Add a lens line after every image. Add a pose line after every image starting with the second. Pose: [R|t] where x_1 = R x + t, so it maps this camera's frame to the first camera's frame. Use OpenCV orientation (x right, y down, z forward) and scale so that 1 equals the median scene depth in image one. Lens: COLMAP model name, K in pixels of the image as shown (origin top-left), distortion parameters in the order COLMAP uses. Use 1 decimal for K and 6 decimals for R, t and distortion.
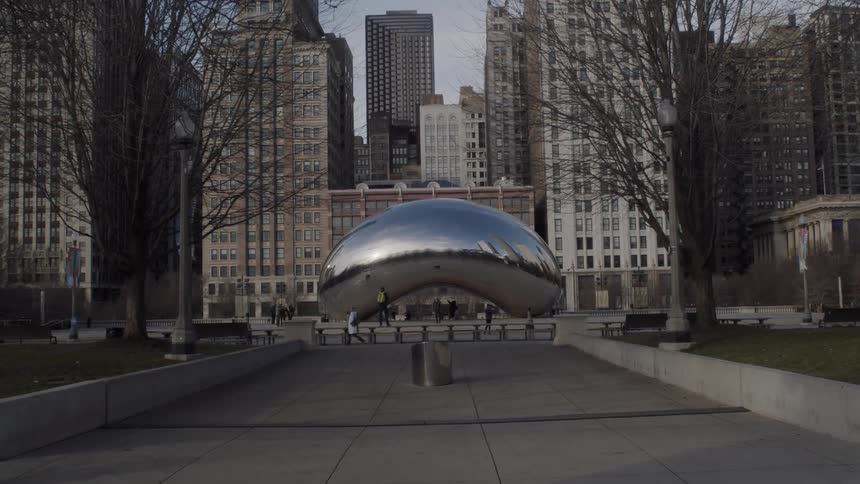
lens RADIAL K [[905.1, 0, 430.0], [0, 905.1, 242.0], [0, 0, 1]] dist [-0.102635, 0.146310]
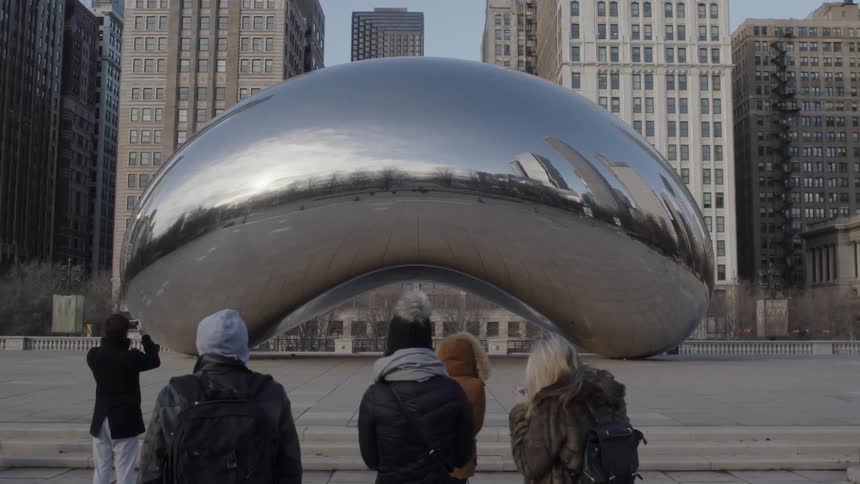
lens RADIAL K [[905.1, 0, 430.0], [0, 905.1, 242.0], [0, 0, 1]] dist [-0.102635, 0.146310]
pose [[0.999481, 0.027989, 0.015936, 0.005159], [-0.027644, 0.999388, -0.021456, 0.024972], [-0.016527, 0.021004, 0.999643, 0.327872]]
